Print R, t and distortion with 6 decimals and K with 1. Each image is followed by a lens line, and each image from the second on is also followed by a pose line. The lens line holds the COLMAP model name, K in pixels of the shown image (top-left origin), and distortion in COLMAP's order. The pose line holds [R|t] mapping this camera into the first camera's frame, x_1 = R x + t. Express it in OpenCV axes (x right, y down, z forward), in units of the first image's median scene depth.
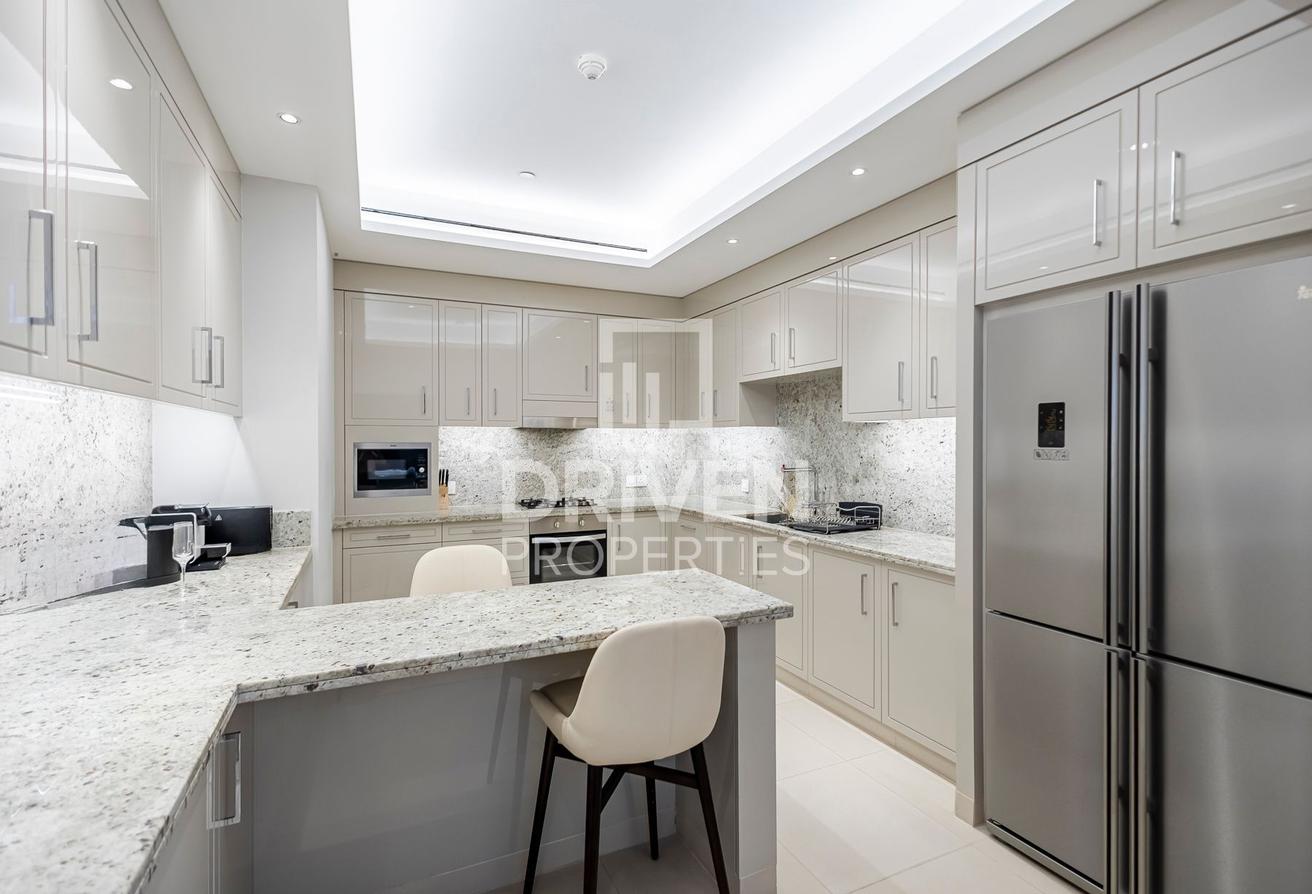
lens RADIAL K [[604.1, 0, 658.1], [0, 604.1, 441.8], [0, 0, 1]] dist [0.000398, 0.000025]
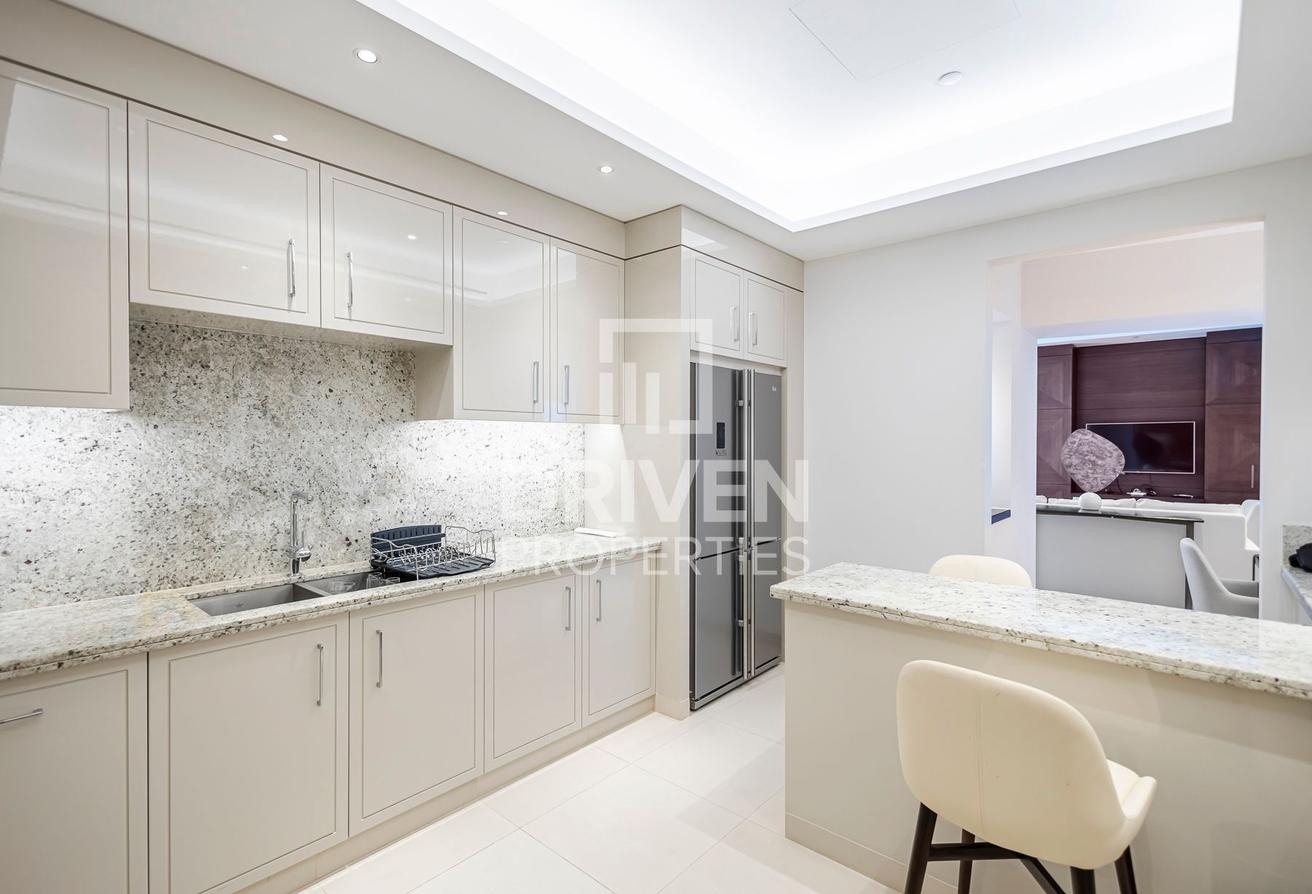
lens RADIAL K [[634.9, 0, 631.9], [0, 634.9, 450.7], [0, 0, 1]] dist [-0.000222, 0.000122]
pose [[-0.397853, -0.011166, 0.917381, -0.473644], [-0.000394, 0.999928, 0.012000, -0.002983], [-0.917449, 0.004412, -0.397829, 1.032203]]
